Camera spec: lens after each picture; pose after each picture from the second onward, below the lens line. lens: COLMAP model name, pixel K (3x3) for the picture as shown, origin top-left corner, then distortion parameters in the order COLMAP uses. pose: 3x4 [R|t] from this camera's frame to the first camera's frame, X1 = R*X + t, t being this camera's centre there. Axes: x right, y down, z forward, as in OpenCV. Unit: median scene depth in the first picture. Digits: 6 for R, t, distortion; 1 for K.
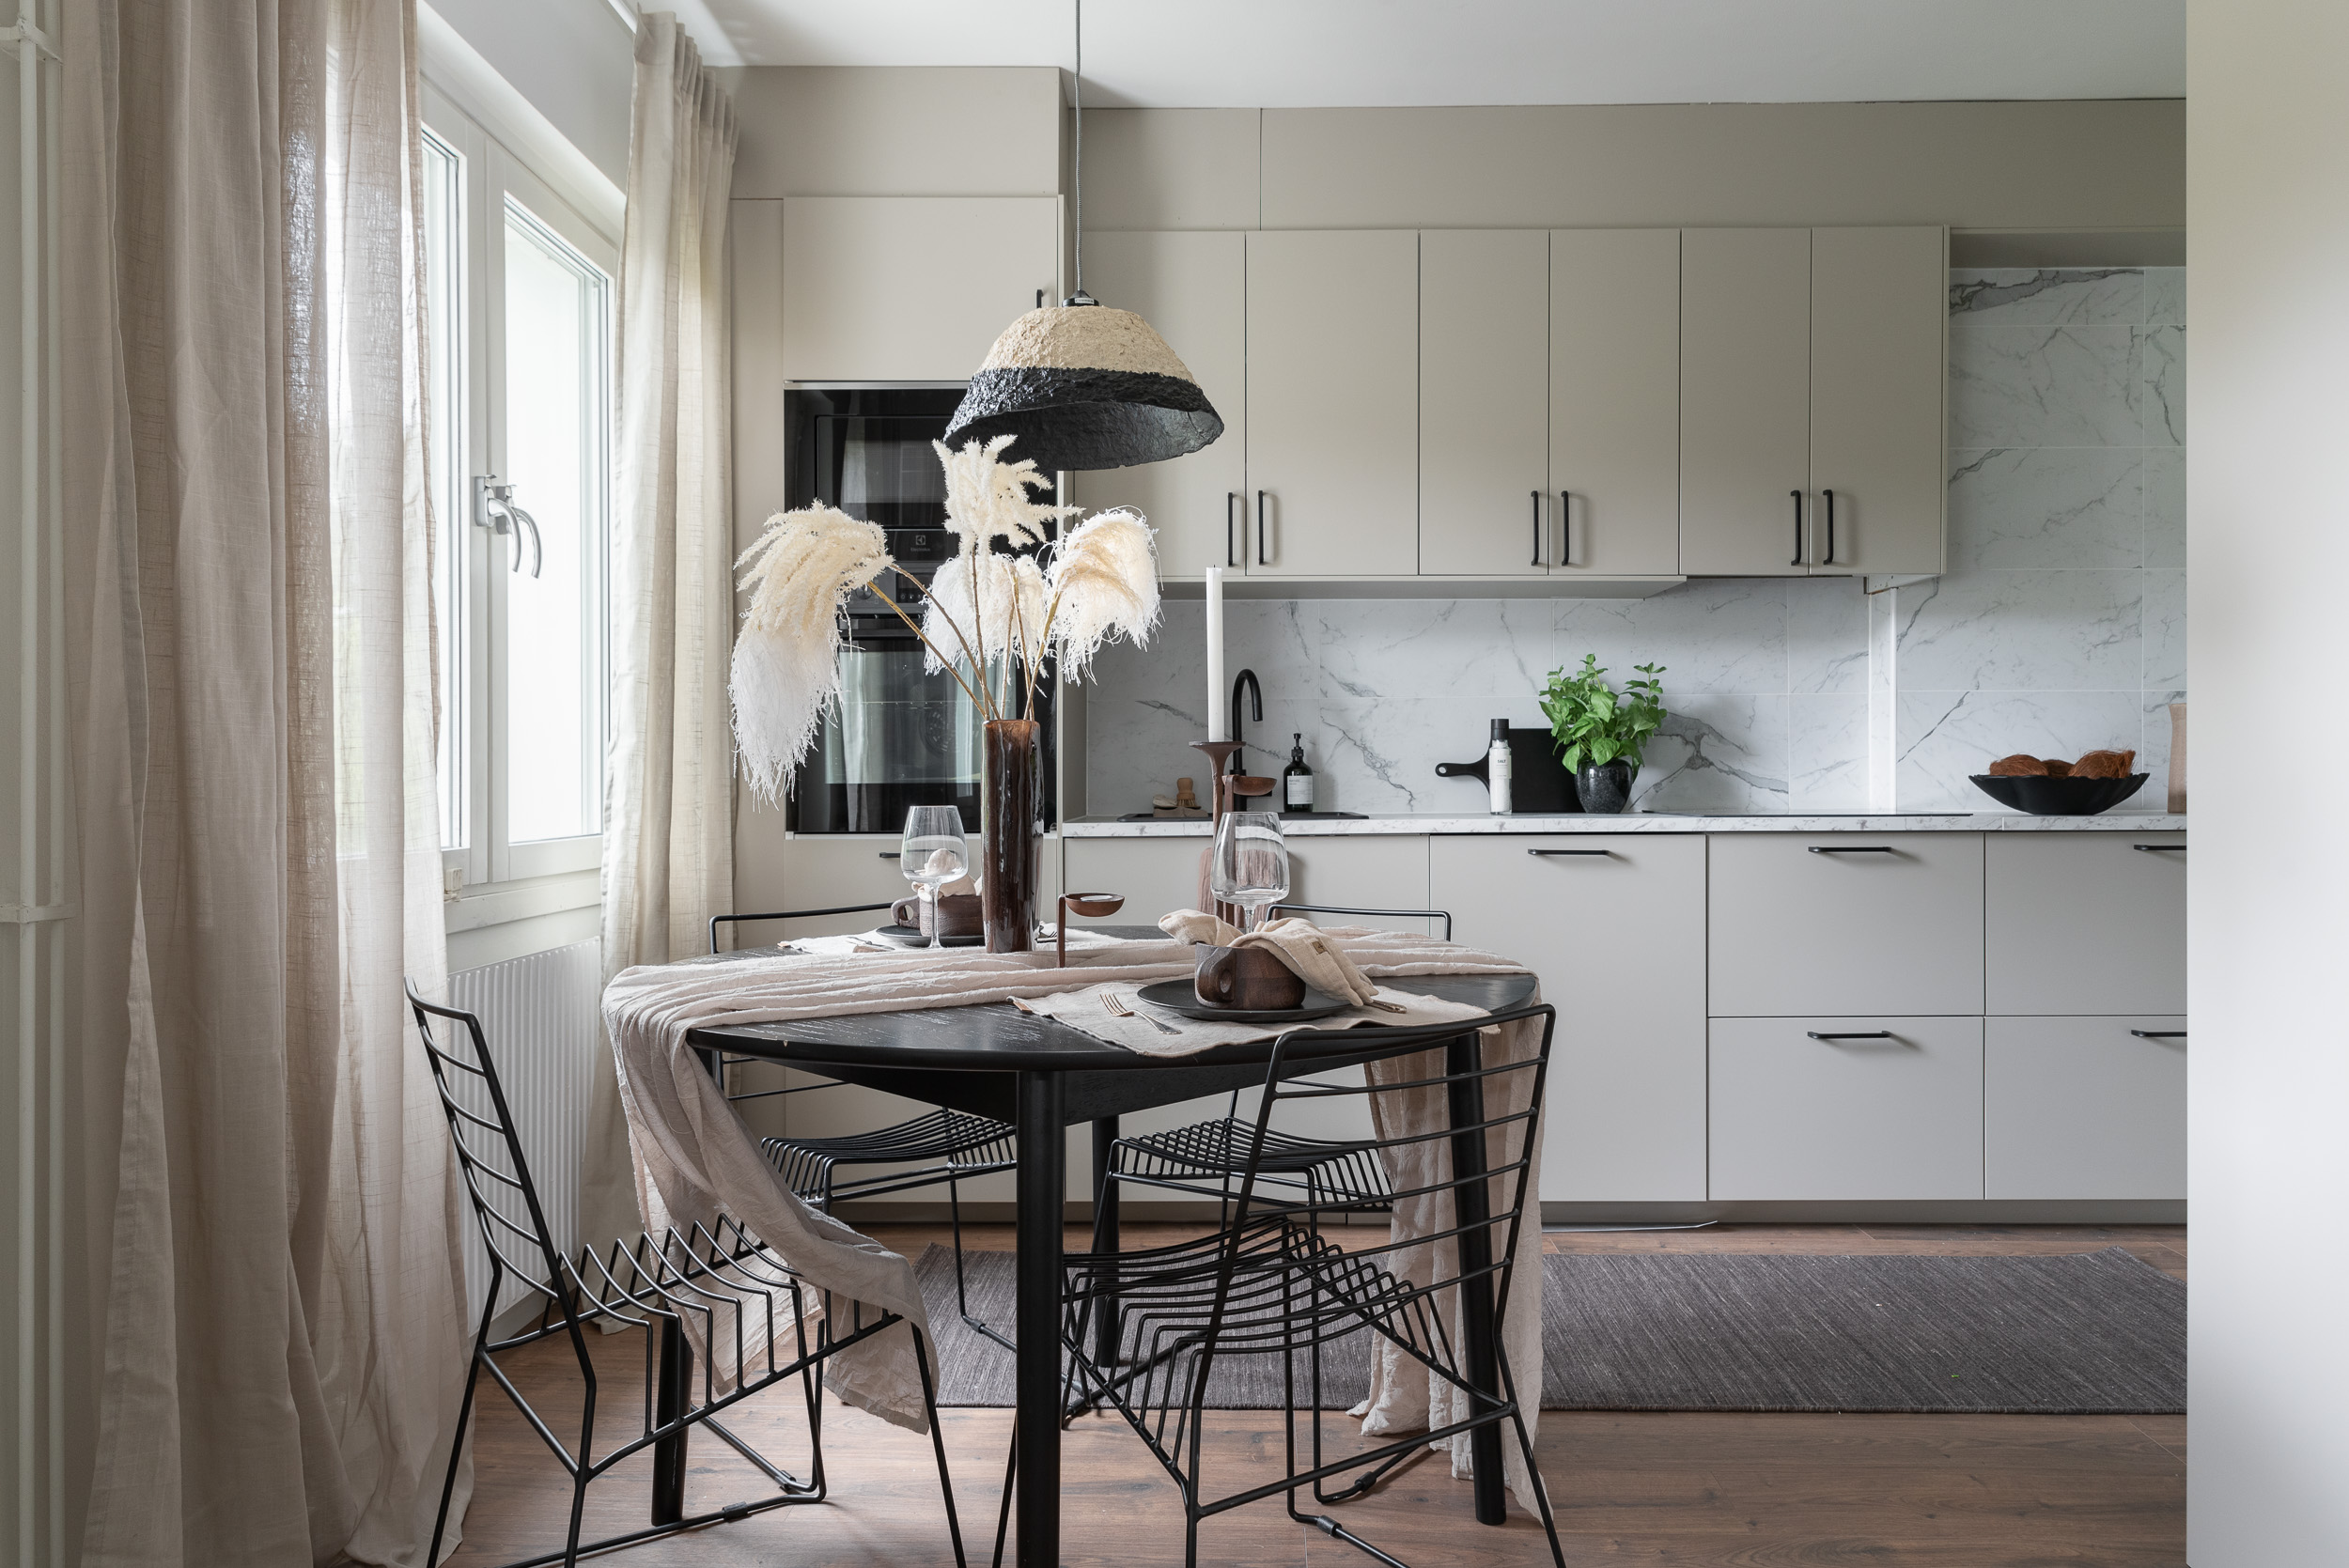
lens RADIAL K [[1608.4, 0, 1181.4], [0, 1608.4, 793.1], [0, 0, 1]] dist [0.007612, 0.002744]
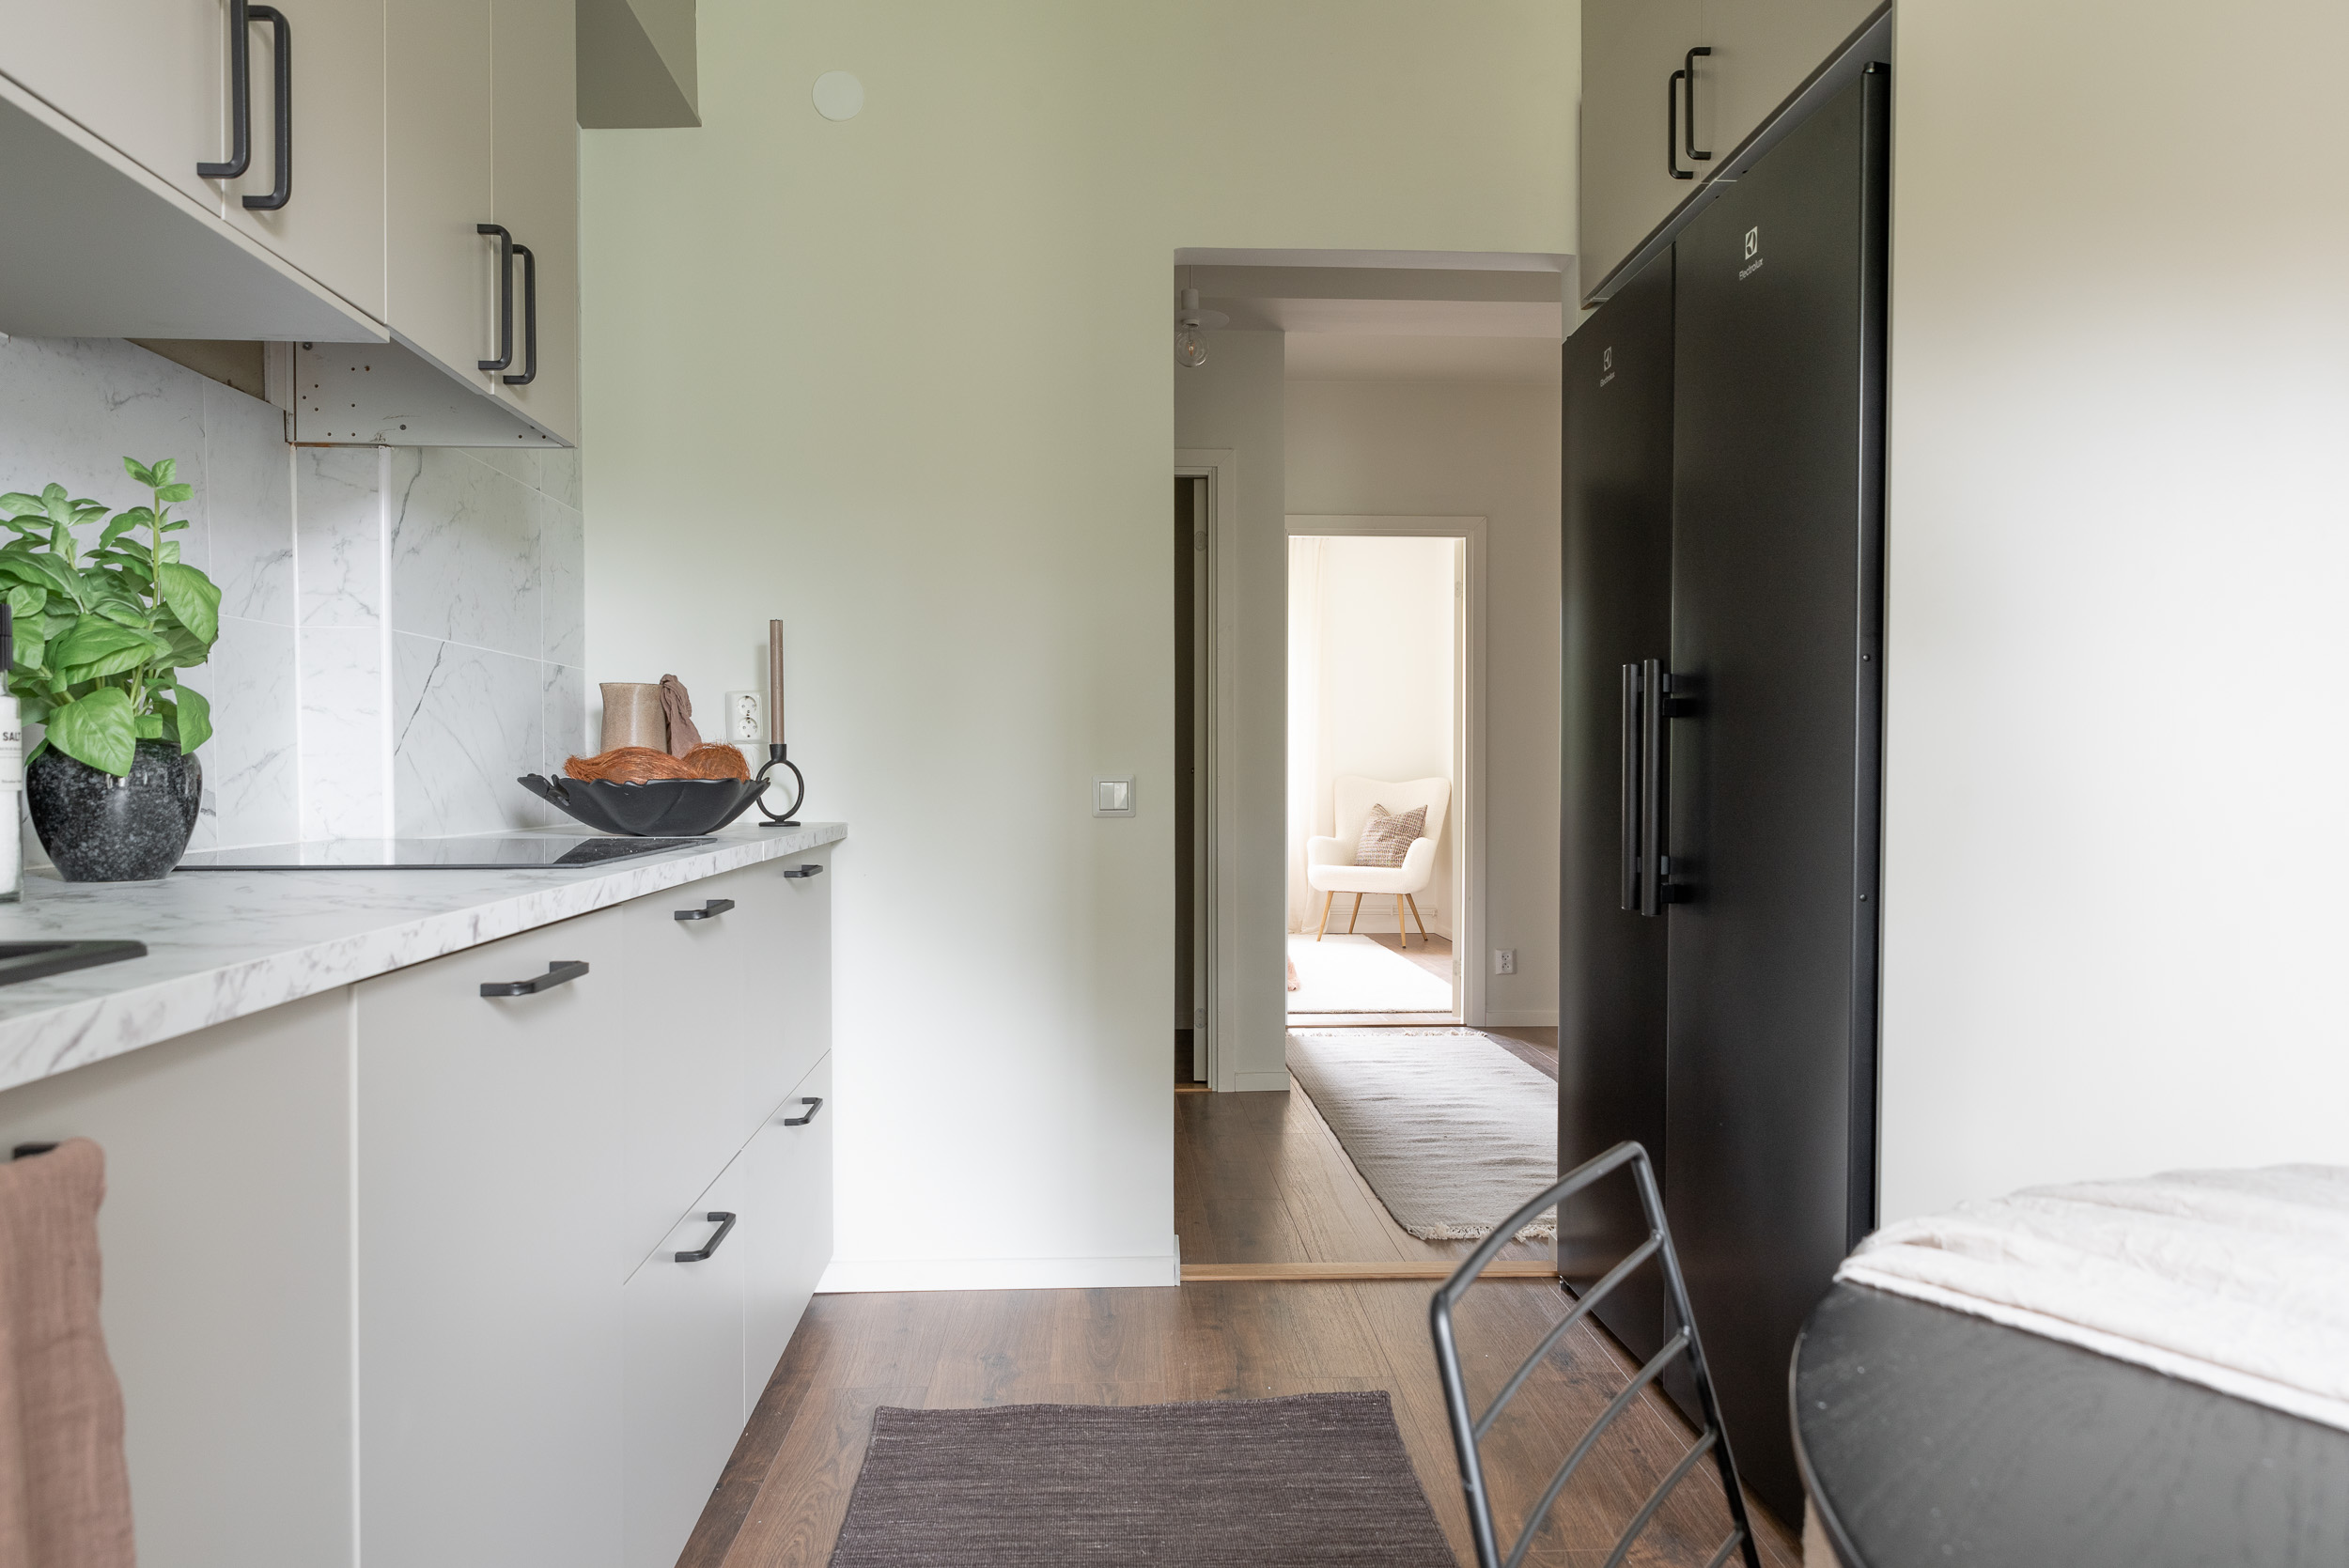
lens RADIAL K [[1608.4, 0, 1181.4], [0, 1608.4, 793.1], [0, 0, 1]] dist [0.007612, 0.002744]
pose [[-0.072630, -0.015553, 0.997238, -0.149538], [0.007239, 0.999844, 0.016121, -0.013034], [-0.997333, 0.008389, -0.072506, 0.783232]]
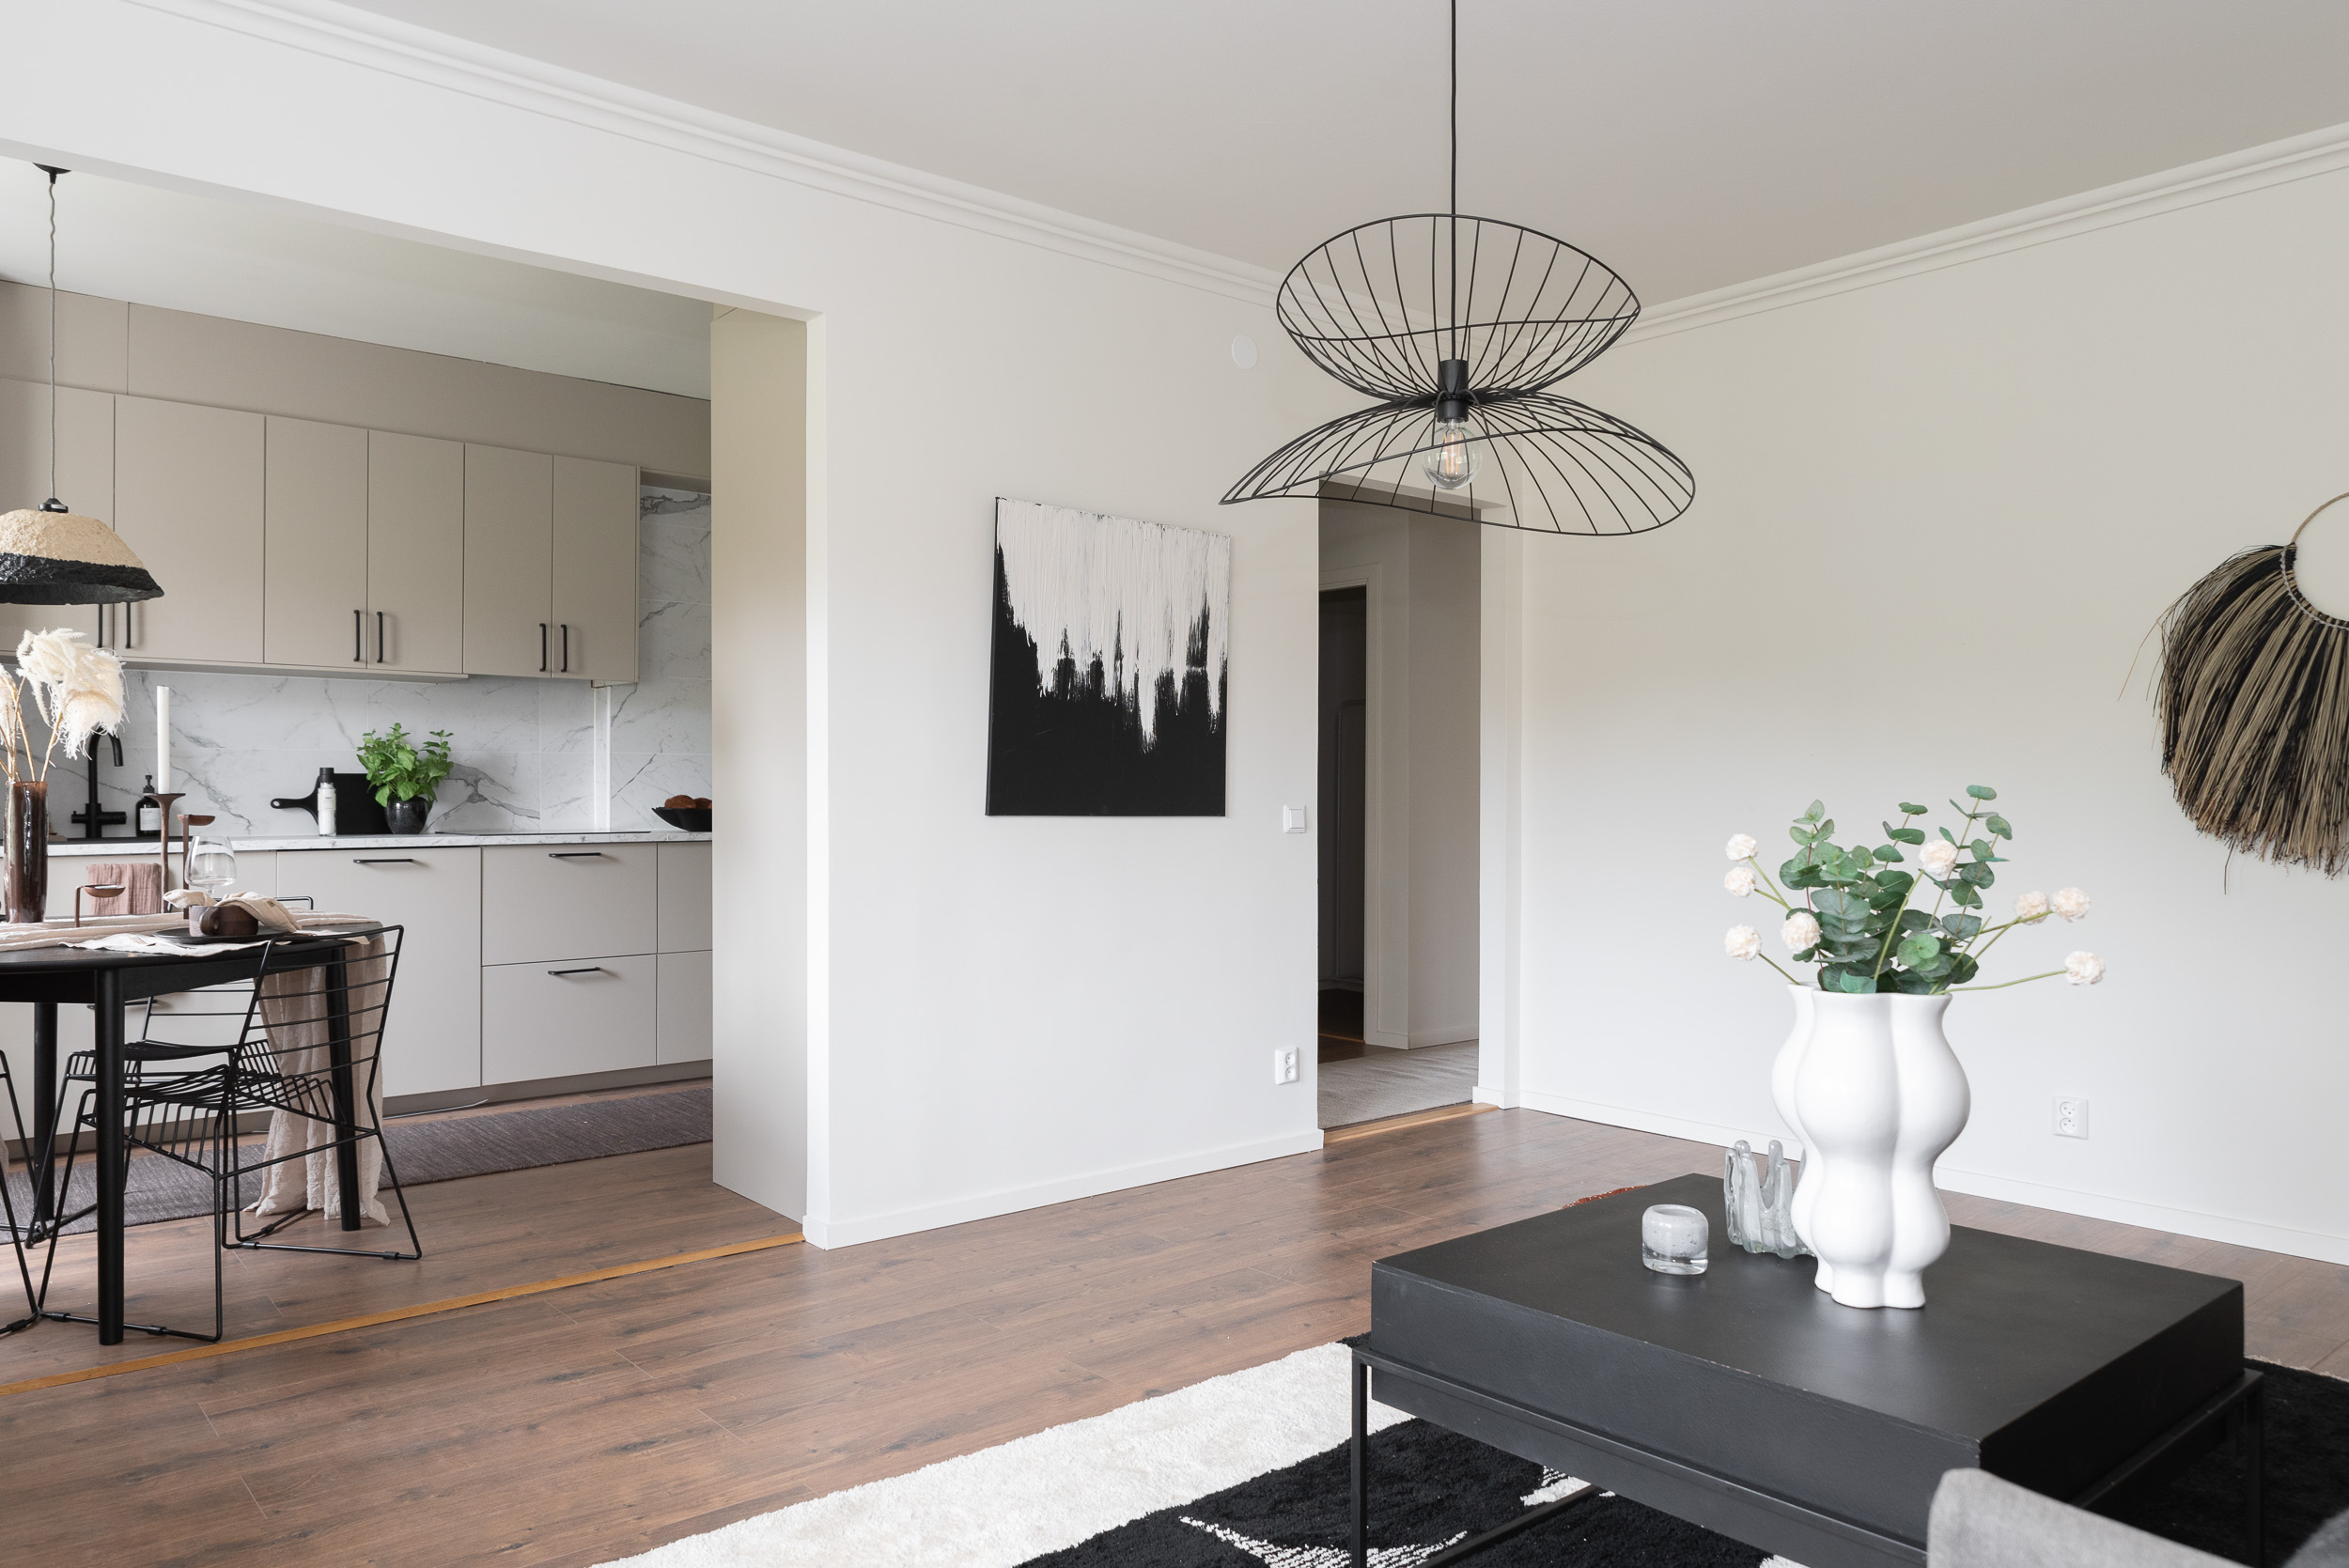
lens RADIAL K [[1608.4, 0, 1181.4], [0, 1608.4, 793.1], [0, 0, 1]] dist [0.007612, 0.002744]
pose [[0.752011, 0.003895, 0.659139, -0.165242], [0.004501, 0.999929, -0.011043, -0.005241], [-0.659135, 0.011271, 0.751940, -0.533903]]
